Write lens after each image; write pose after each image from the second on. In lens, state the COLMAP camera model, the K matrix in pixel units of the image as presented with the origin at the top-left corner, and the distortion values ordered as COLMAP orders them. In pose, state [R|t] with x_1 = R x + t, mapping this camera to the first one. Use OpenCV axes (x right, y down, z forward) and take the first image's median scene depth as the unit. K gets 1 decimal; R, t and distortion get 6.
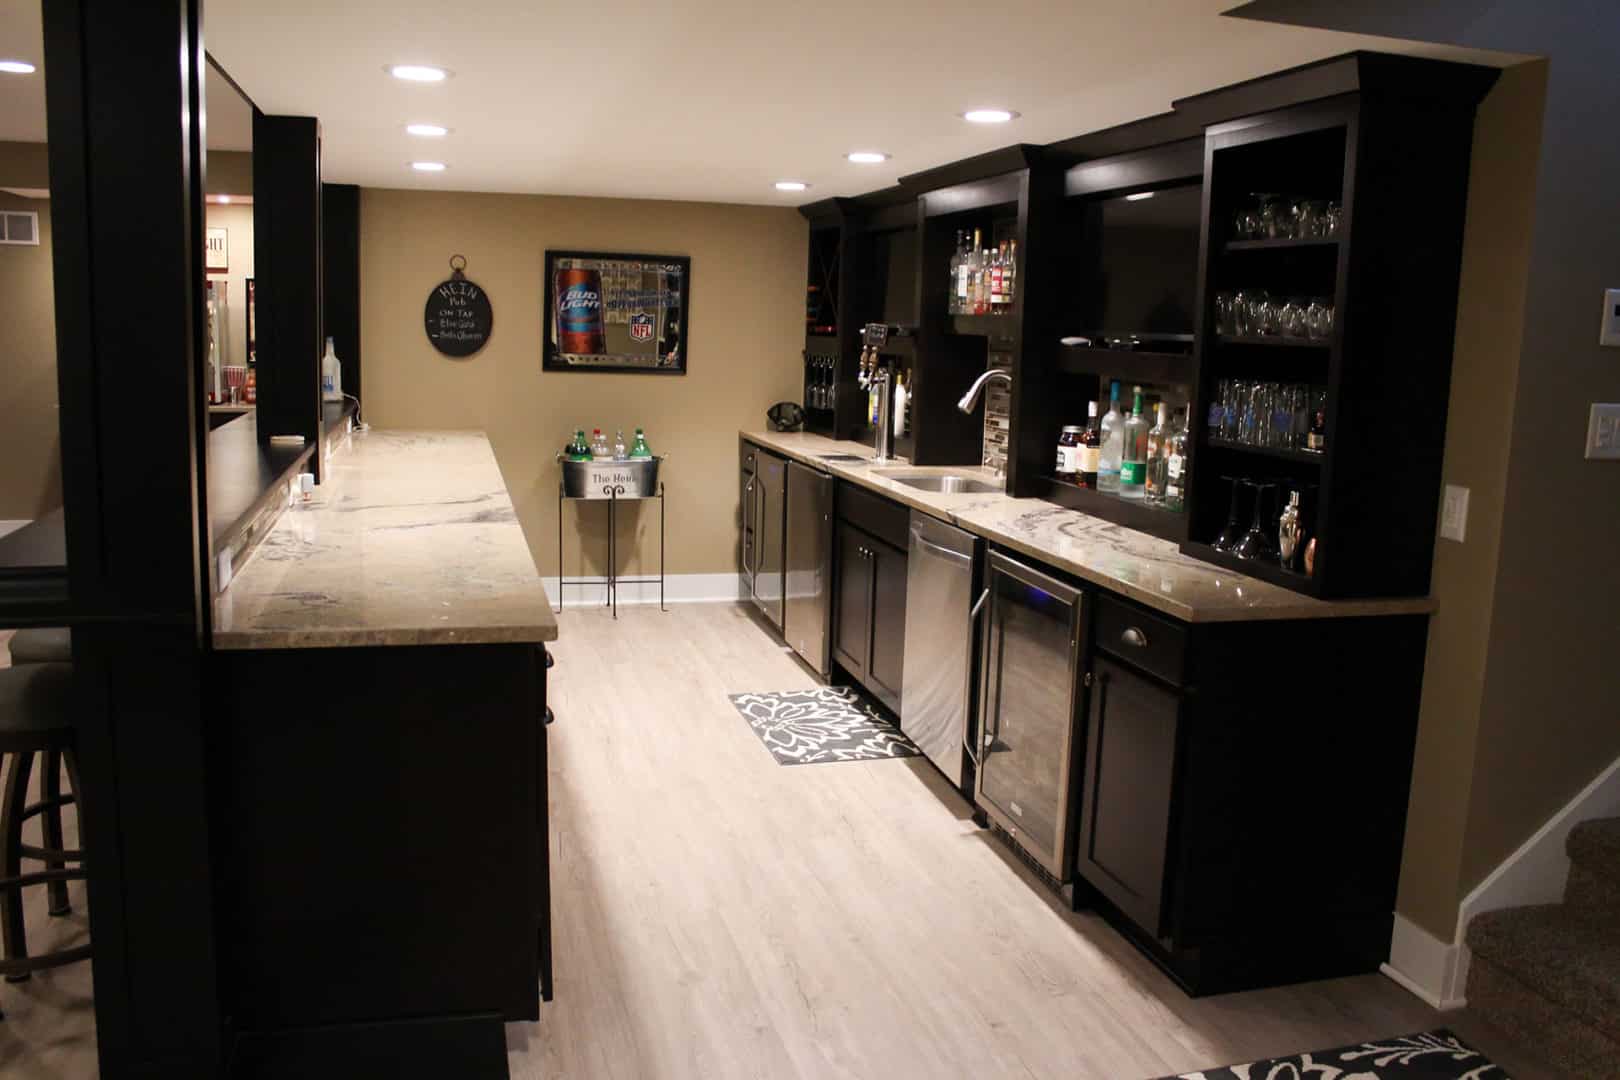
lens RADIAL K [[1353.1, 0, 825.2], [0, 1353.1, 537.0], [0, 0, 1]] dist [-0.160694, 0.135953]
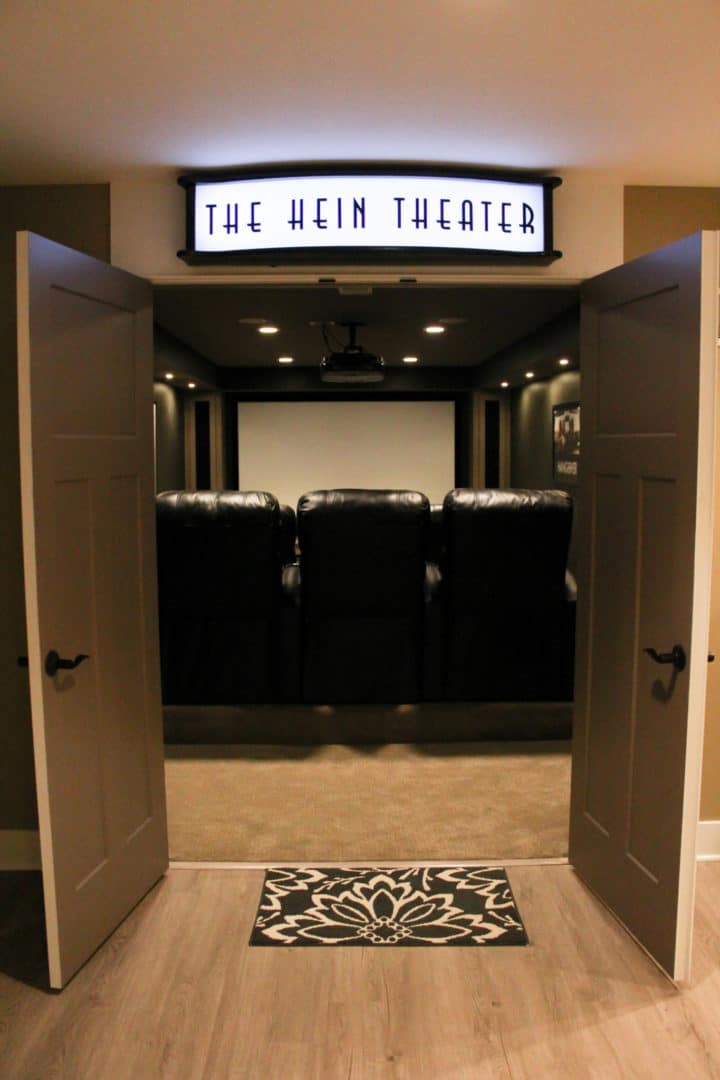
lens RADIAL K [[902.1, 0, 360.0], [0, 902.1, 540.0], [0, 0, 1]] dist [-0.160694, 0.135953]
pose [[0.271683, -0.125745, 0.954136, -0.555409], [0.163337, 0.983069, 0.083049, -0.154537], [-0.948424, 0.133283, 0.287622, 0.857261]]
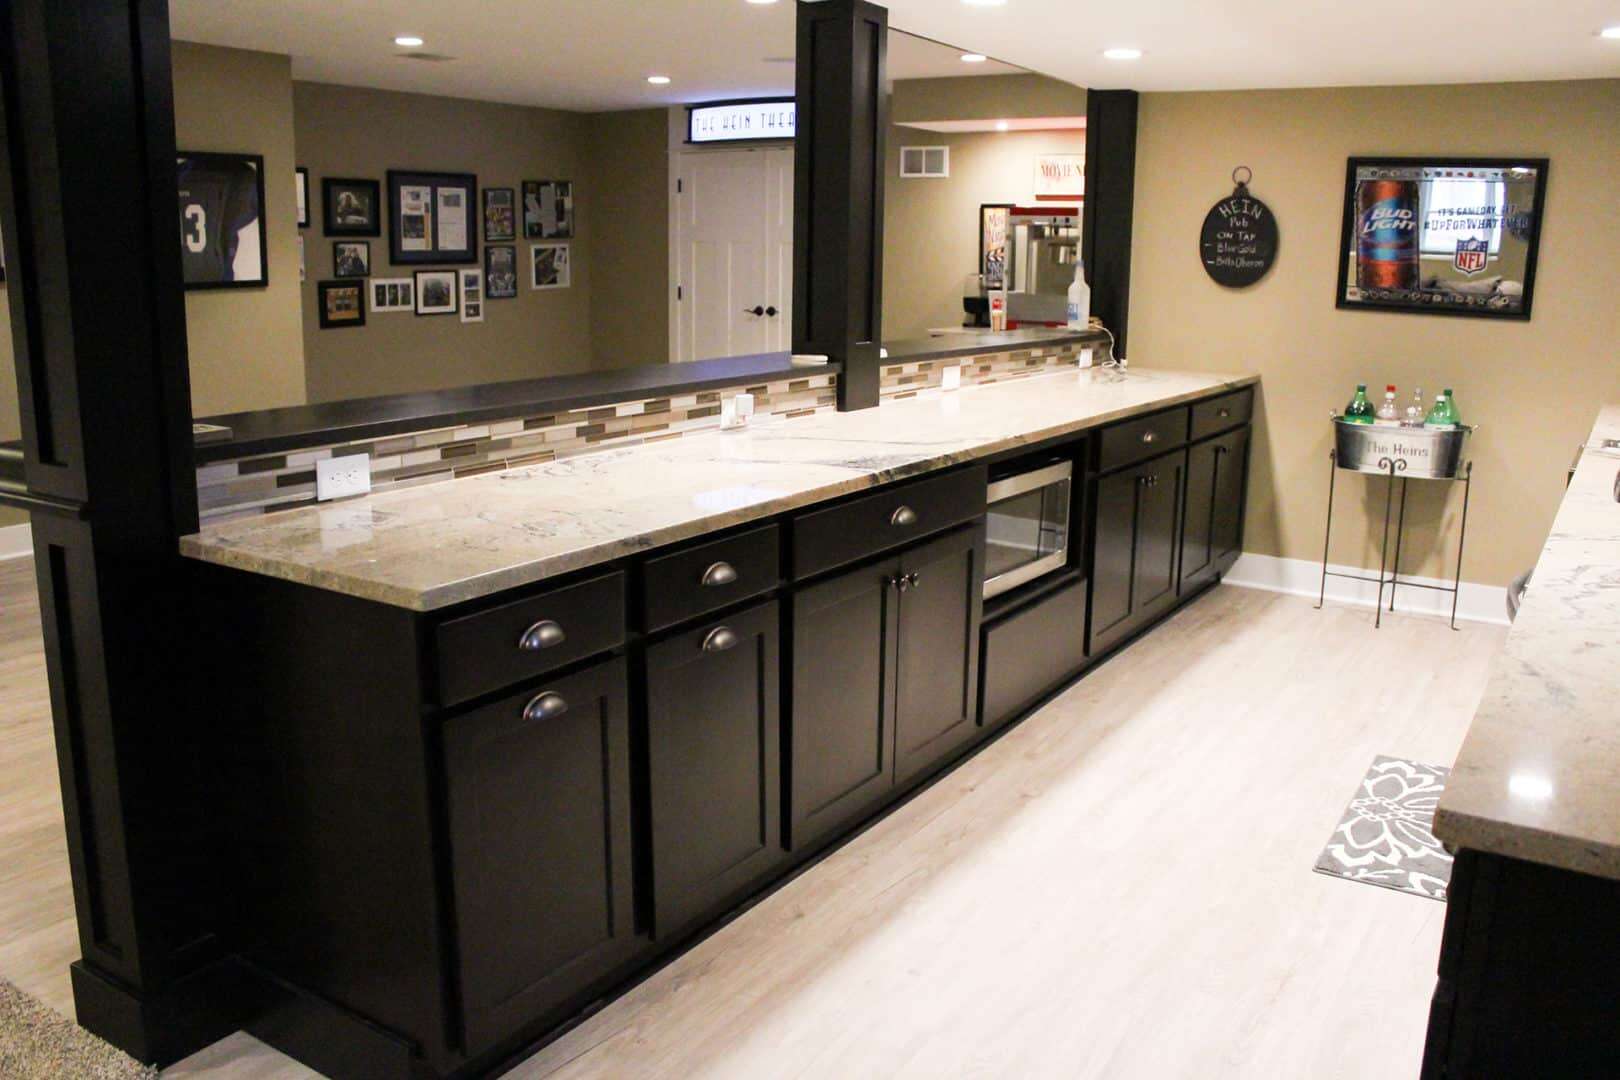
lens RADIAL K [[1353.1, 0, 825.2], [0, 1353.1, 537.0], [0, 0, 1]] dist [-0.160694, 0.135953]
pose [[0.663783, 0.136925, -0.735284, 0.261522], [-0.110960, 0.990249, 0.084234, -0.028476], [0.739648, 0.025674, 0.672504, 0.336980]]
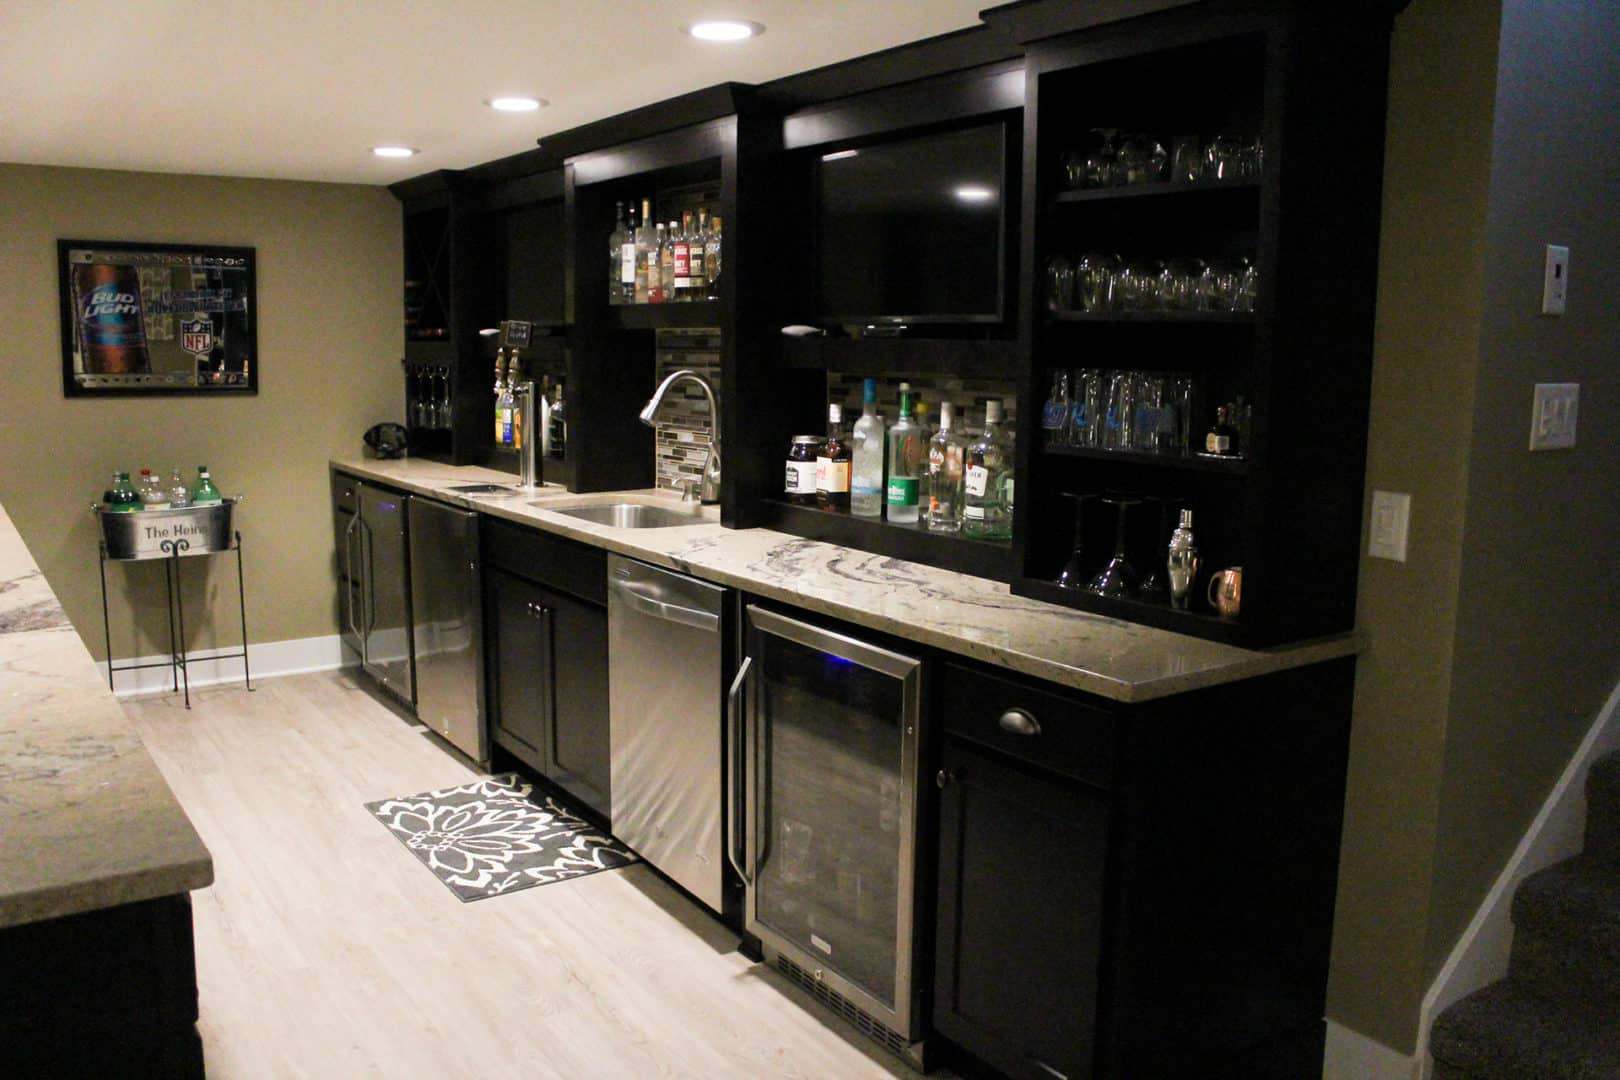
lens RADIAL K [[1353.1, 0, 825.2], [0, 1353.1, 537.0], [0, 0, 1]] dist [-0.160694, 0.135953]
pose [[0.943030, -0.070237, 0.325209, -0.065630], [0.071608, 0.997403, 0.007768, -0.025581], [-0.324910, 0.015962, 0.945610, 0.215138]]
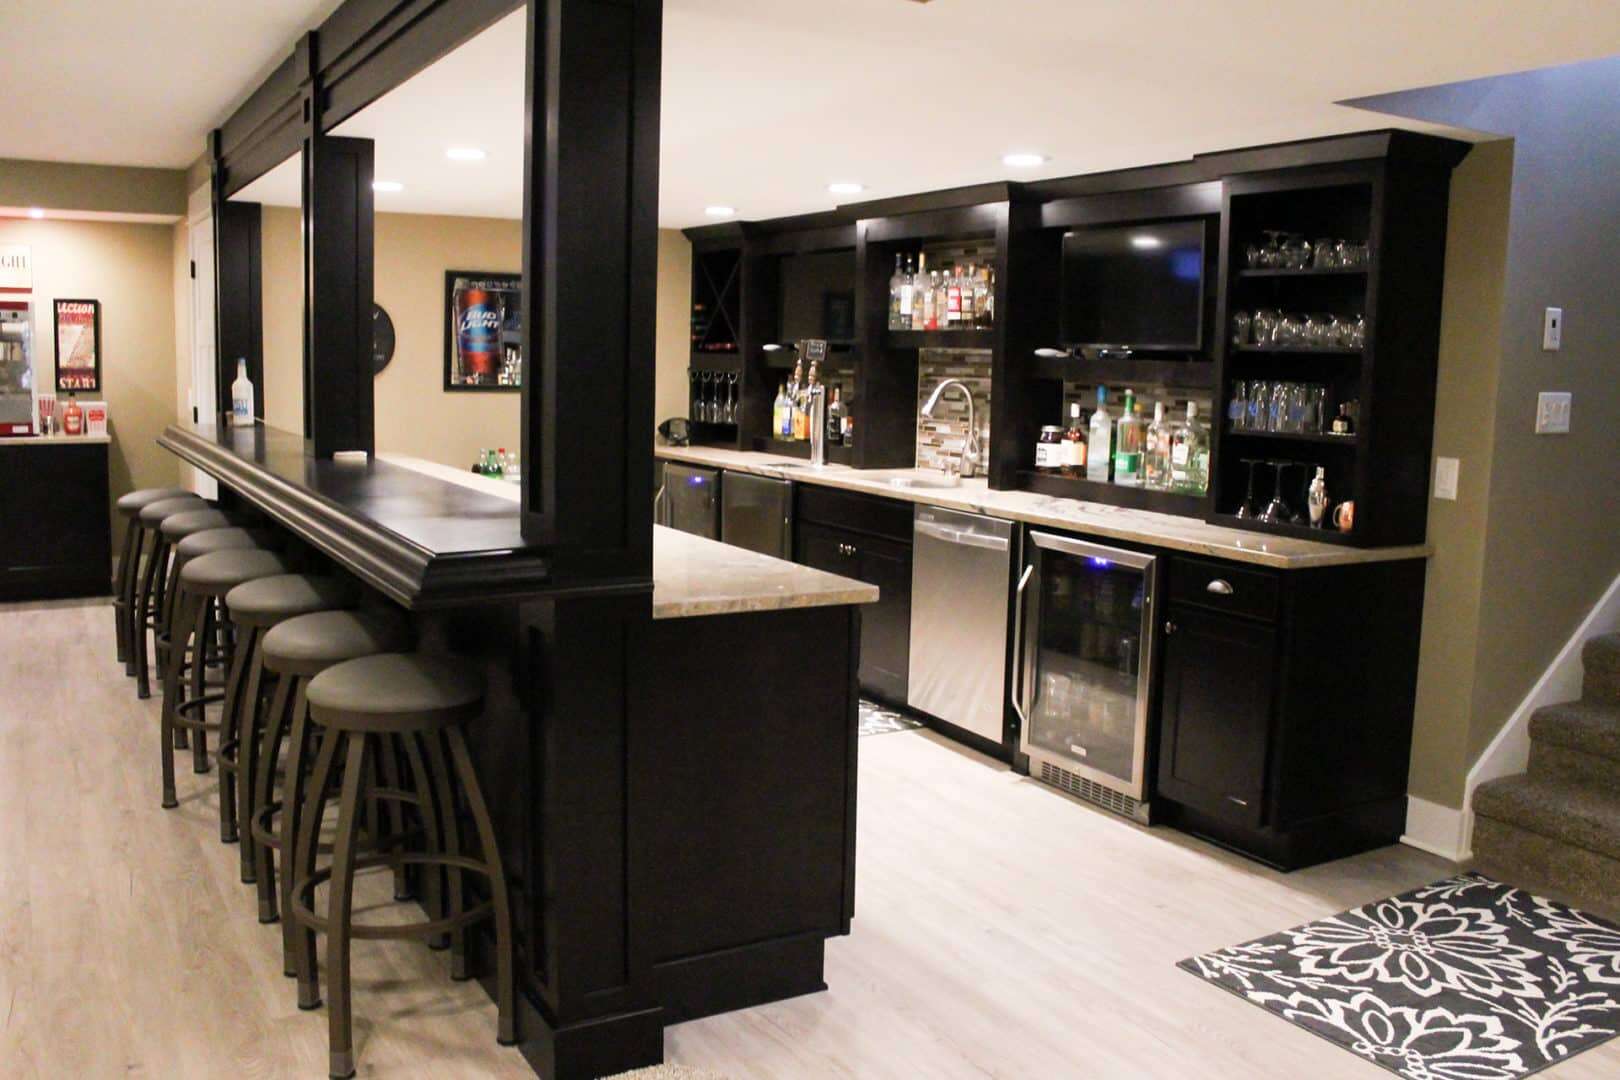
lens RADIAL K [[1425.3, 0, 819.0], [0, 1425.3, 528.4], [0, 0, 1]] dist [-0.175993, 0.156385]
pose [[0.966842, -0.041340, 0.252006, -0.290491], [0.048343, 0.998596, -0.021659, 0.019429], [-0.250757, 0.033123, 0.967483, -0.107342]]
